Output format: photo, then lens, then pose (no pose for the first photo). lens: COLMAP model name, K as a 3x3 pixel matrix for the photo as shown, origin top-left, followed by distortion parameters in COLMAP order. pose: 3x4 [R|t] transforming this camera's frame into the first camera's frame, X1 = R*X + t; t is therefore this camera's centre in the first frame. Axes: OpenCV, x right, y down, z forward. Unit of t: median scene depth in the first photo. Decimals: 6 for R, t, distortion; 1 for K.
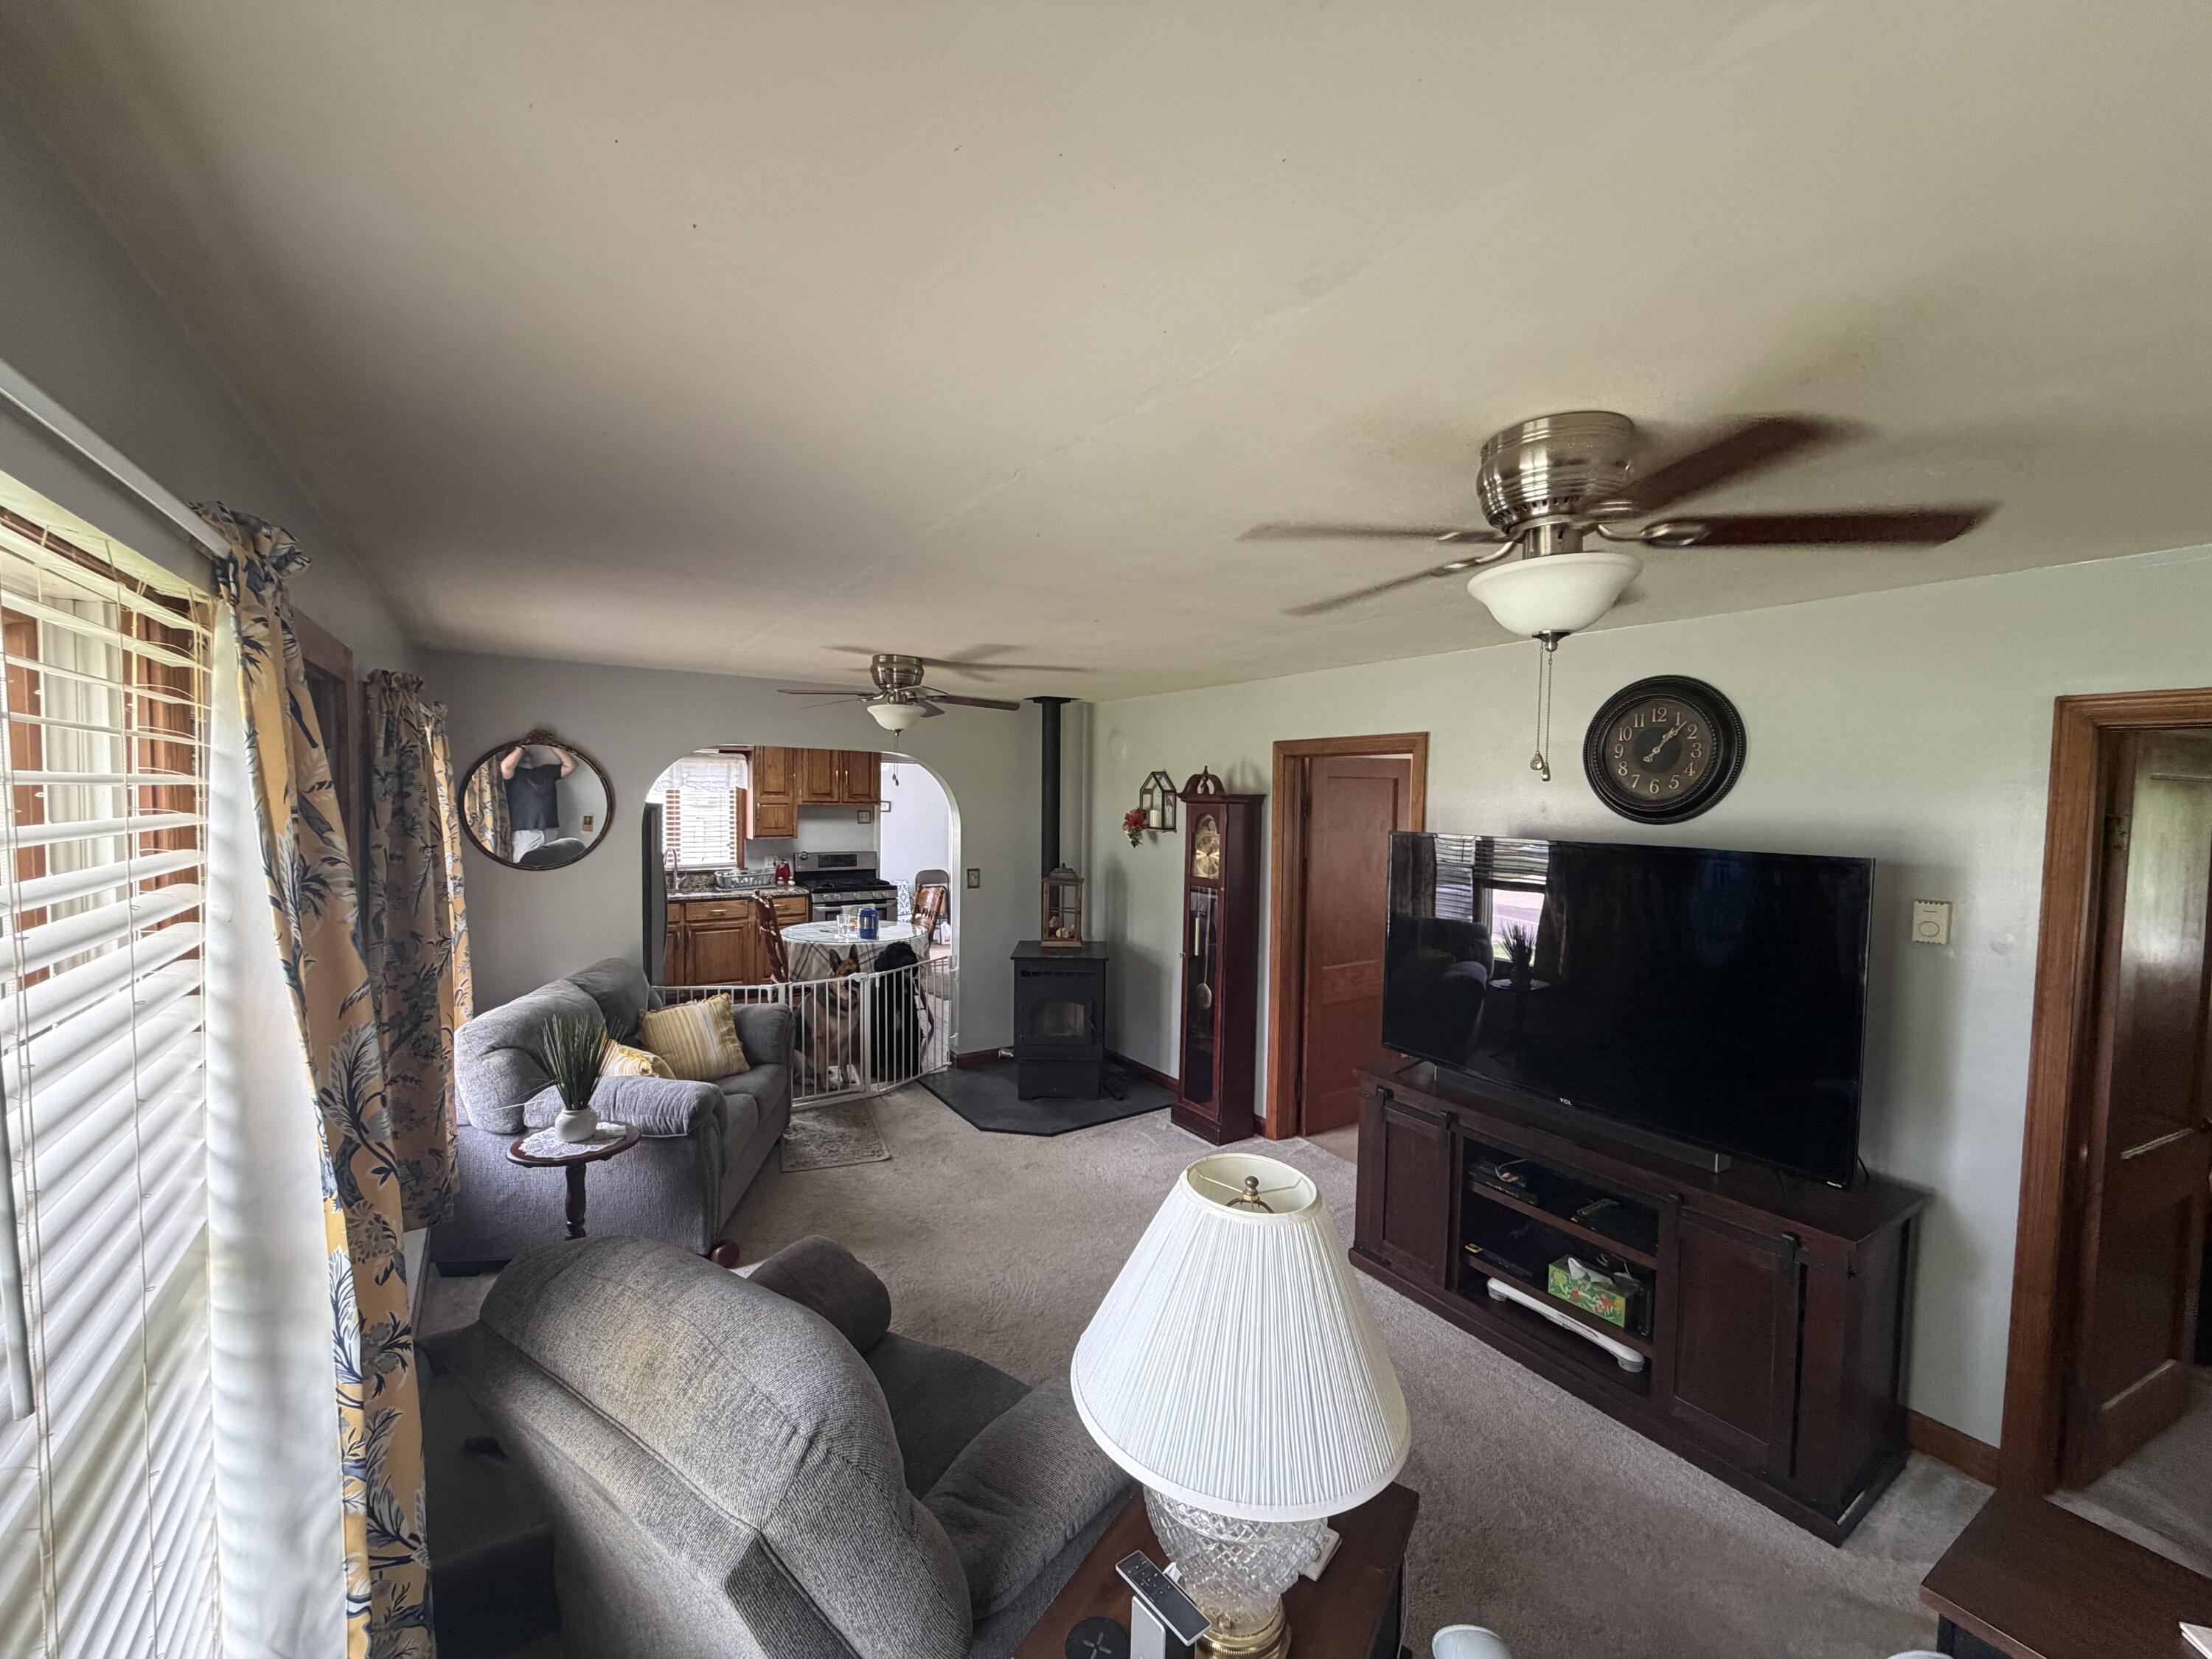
lens RADIAL K [[878.4, 0, 1094.6], [0, 878.4, 835.2], [0, 0, 1]] dist [0.002624, 0.000912]
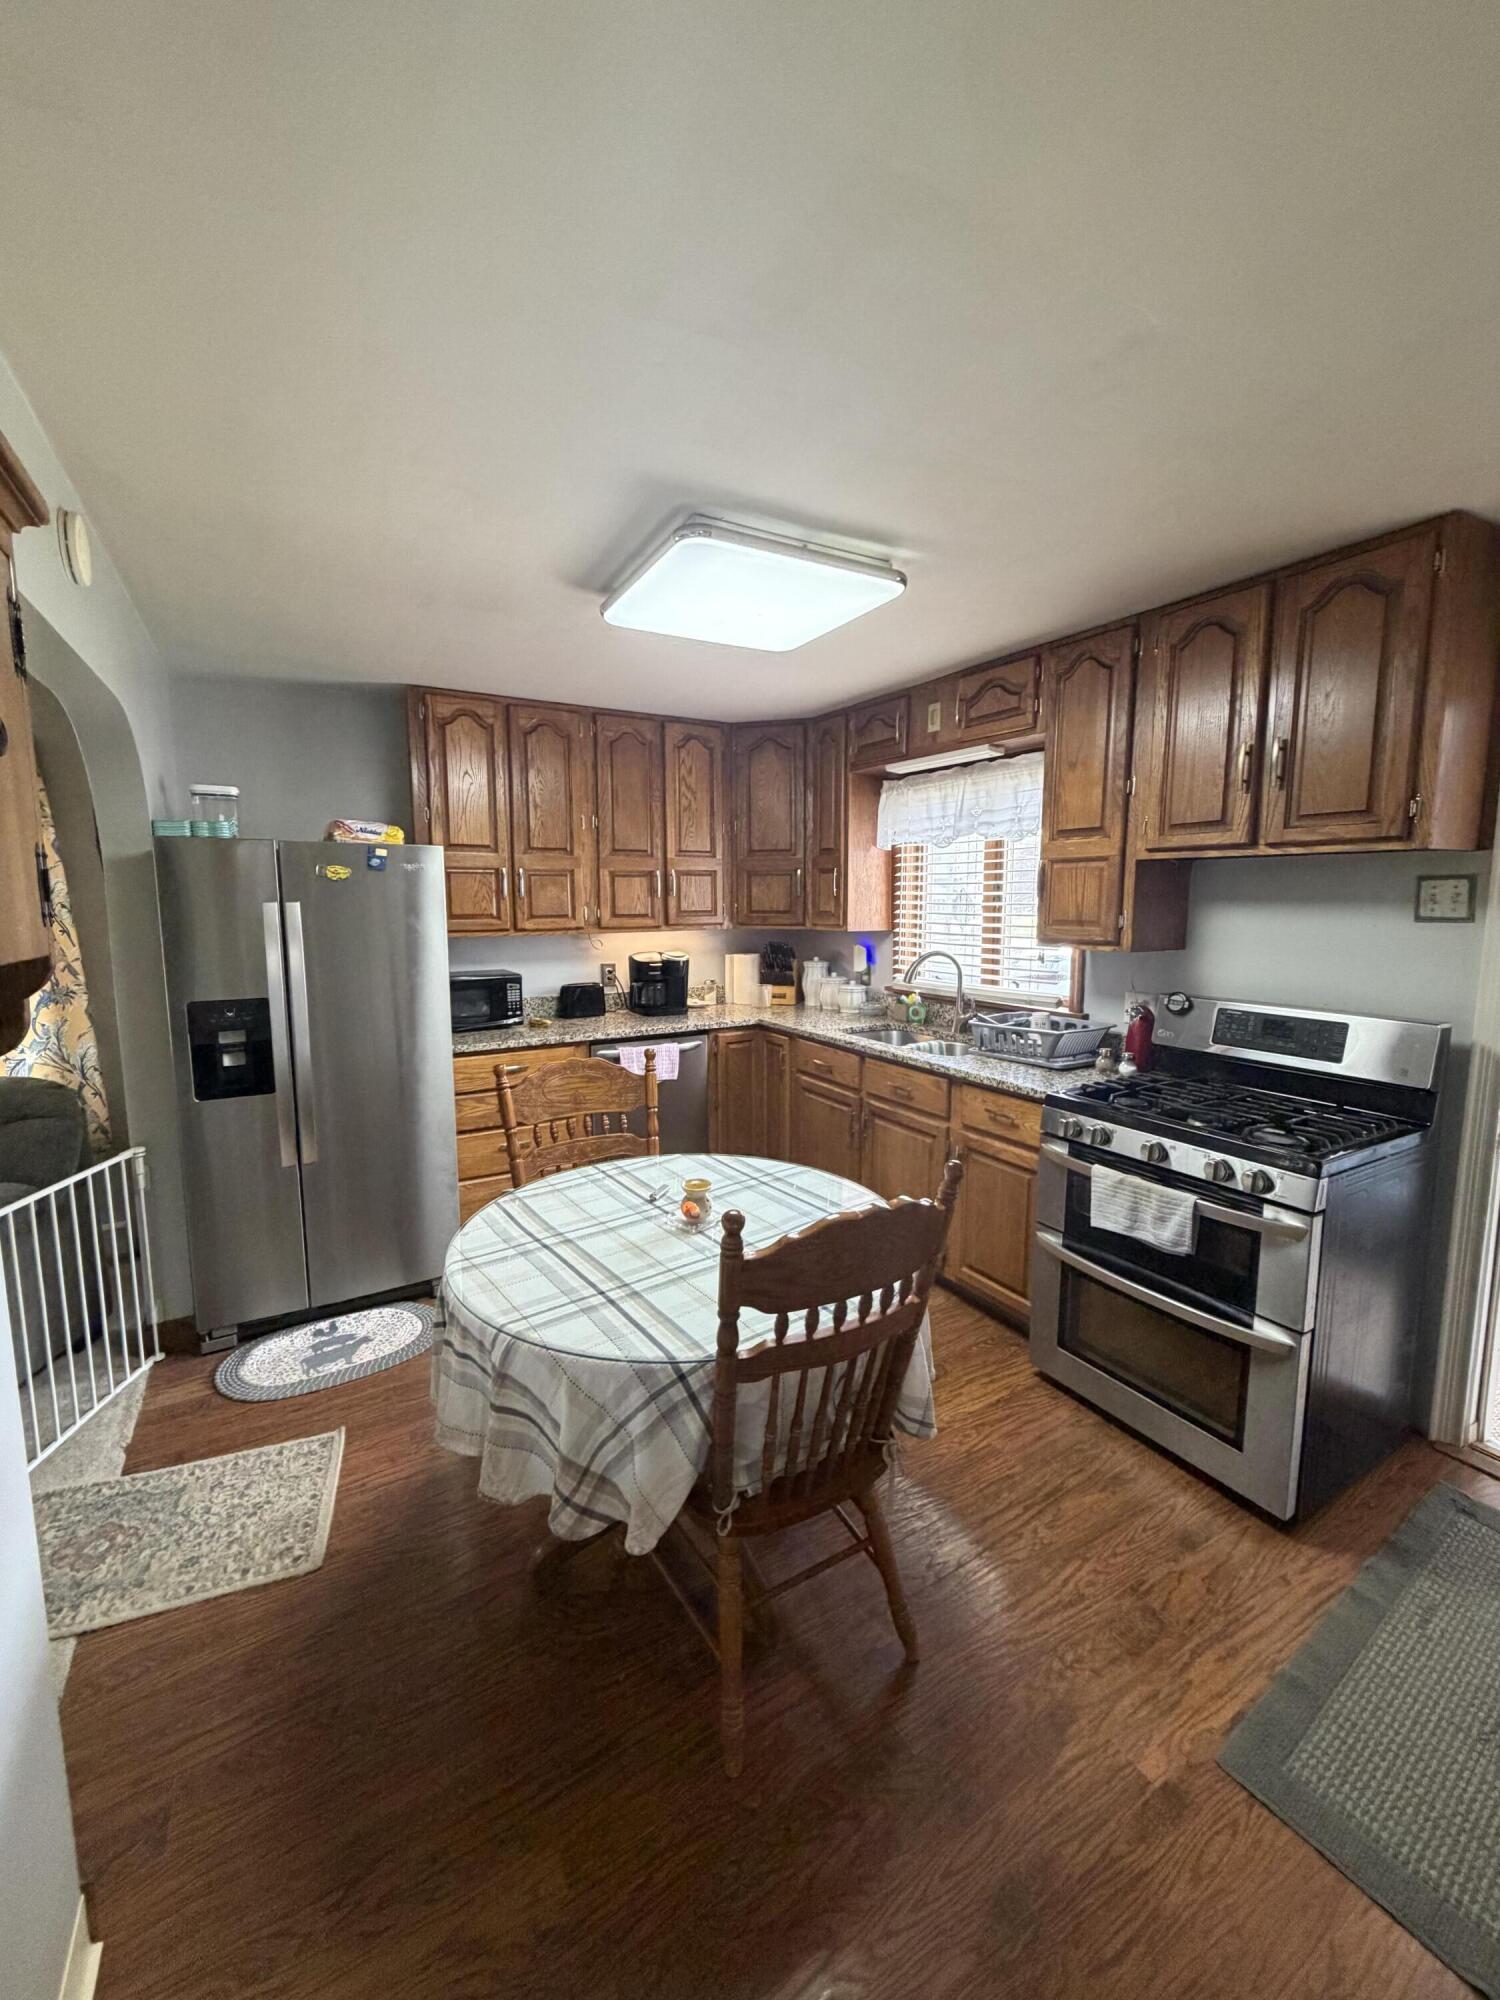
lens RADIAL K [[794.2, 0, 743.9], [0, 794.2, 991.4], [0, 0, 1]] dist [0.002624, 0.000912]
pose [[-0.044729, 0.107665, -0.993181, 0.004743], [-0.038179, 0.993265, 0.109393, -0.010693], [0.998269, 0.042811, -0.040317, 0.854325]]
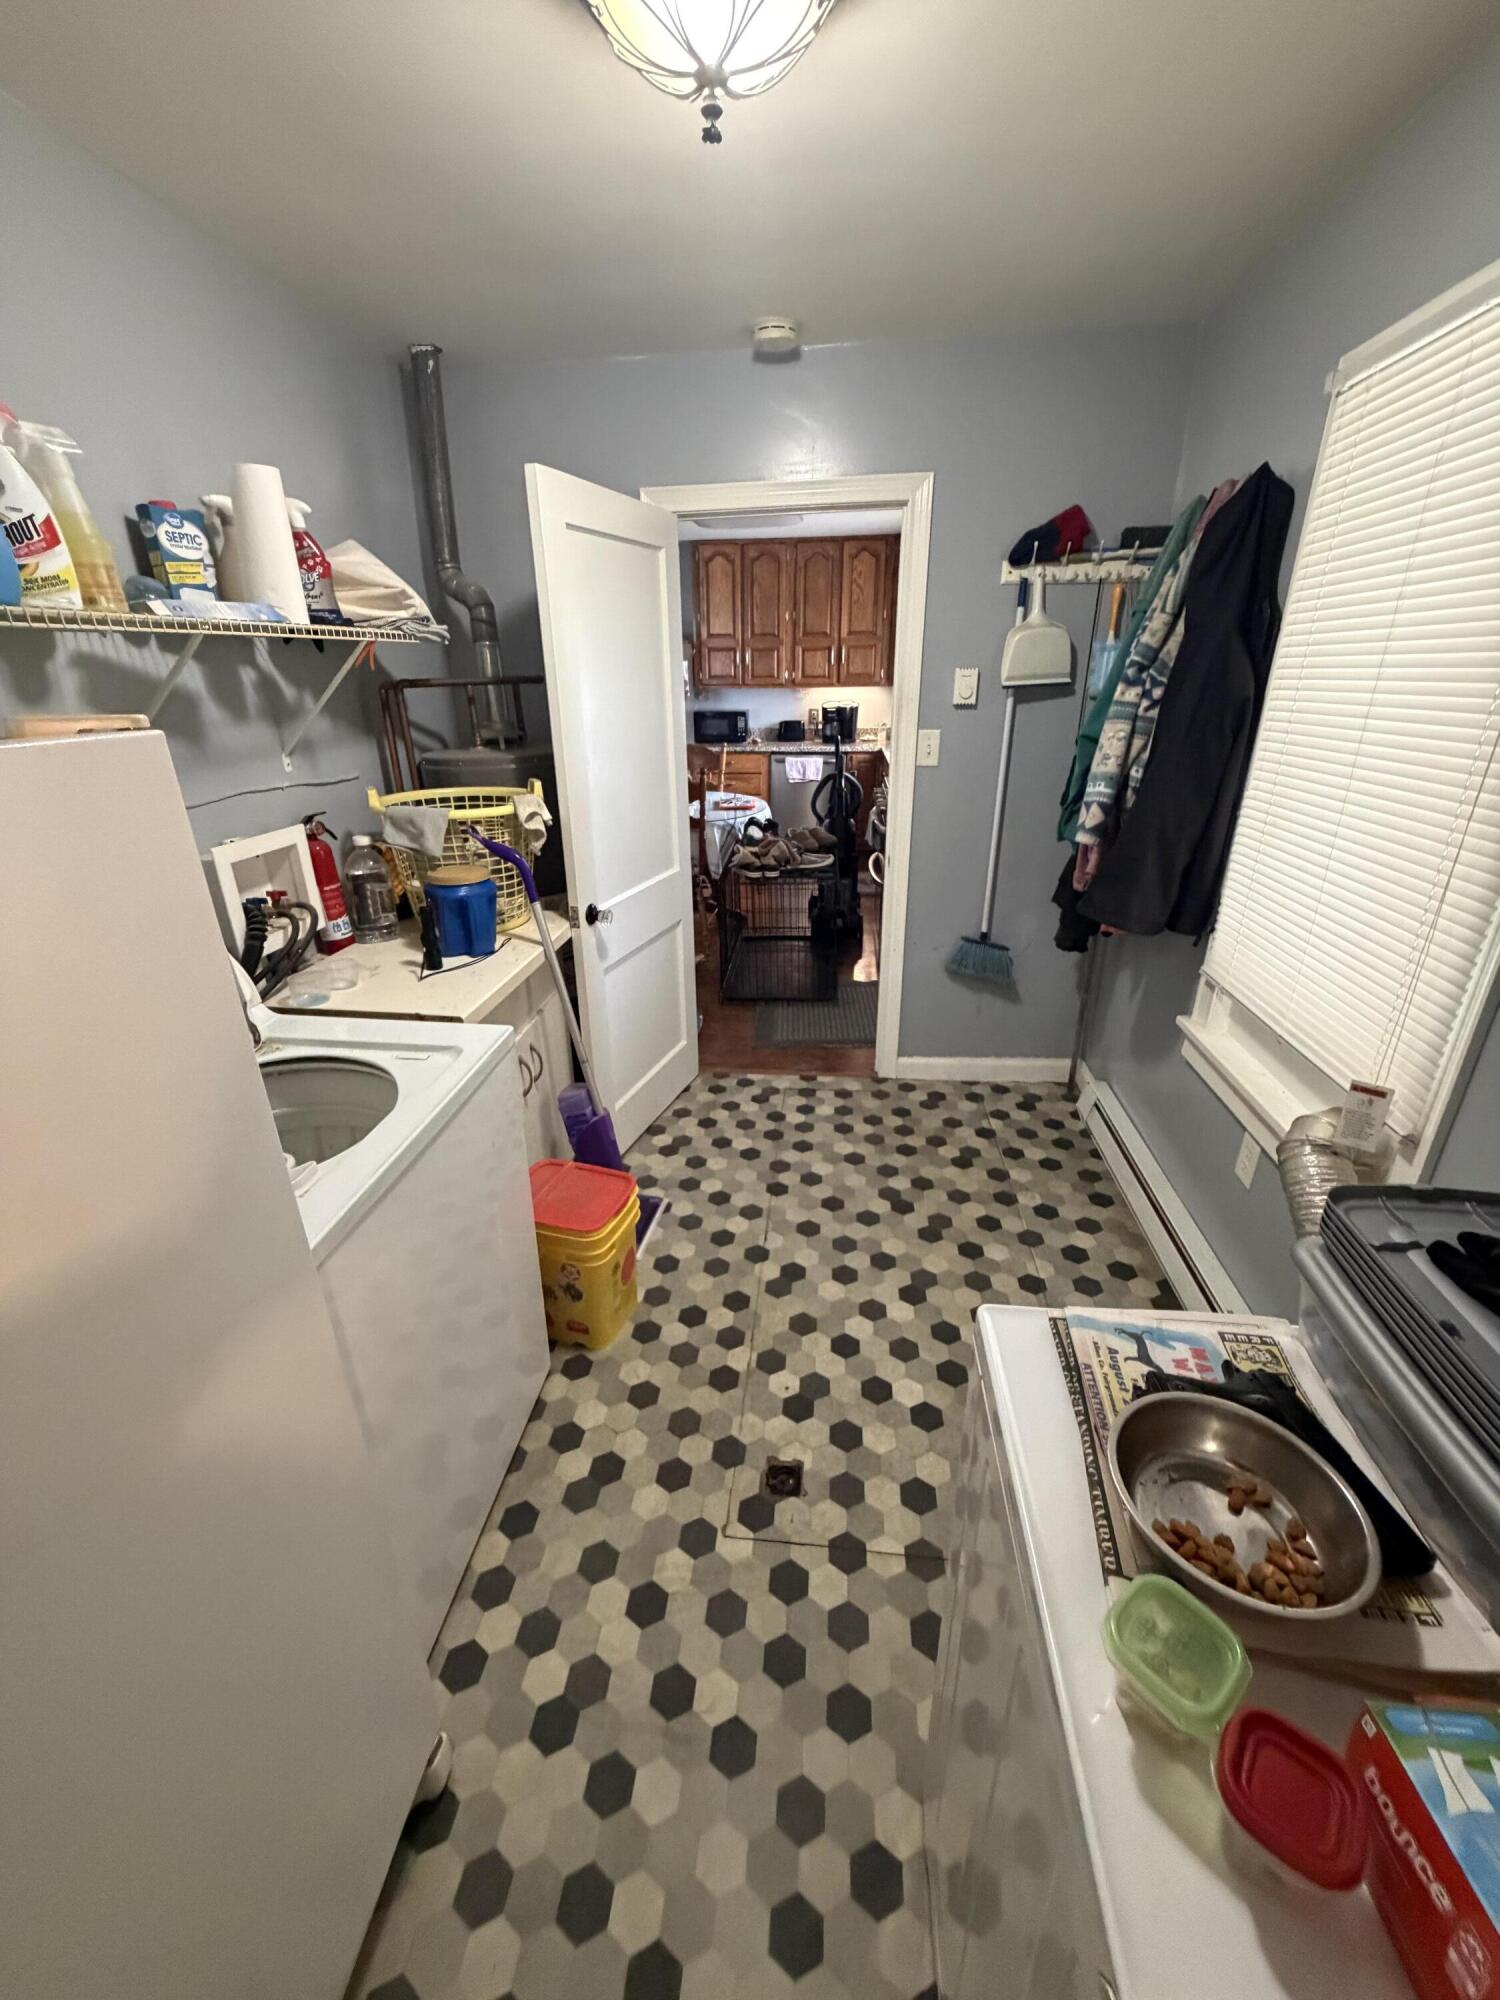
lens RADIAL K [[794.2, 0, 748.2], [0, 794.2, 1002.5], [0, 0, 1]] dist [0.002624, 0.000912]
pose [[-0.625130, 0.295556, -0.722398, 0.103913], [-0.029192, 0.916033, 0.400040, -0.013984], [0.779974, 0.271166, -0.564012, 1.026616]]
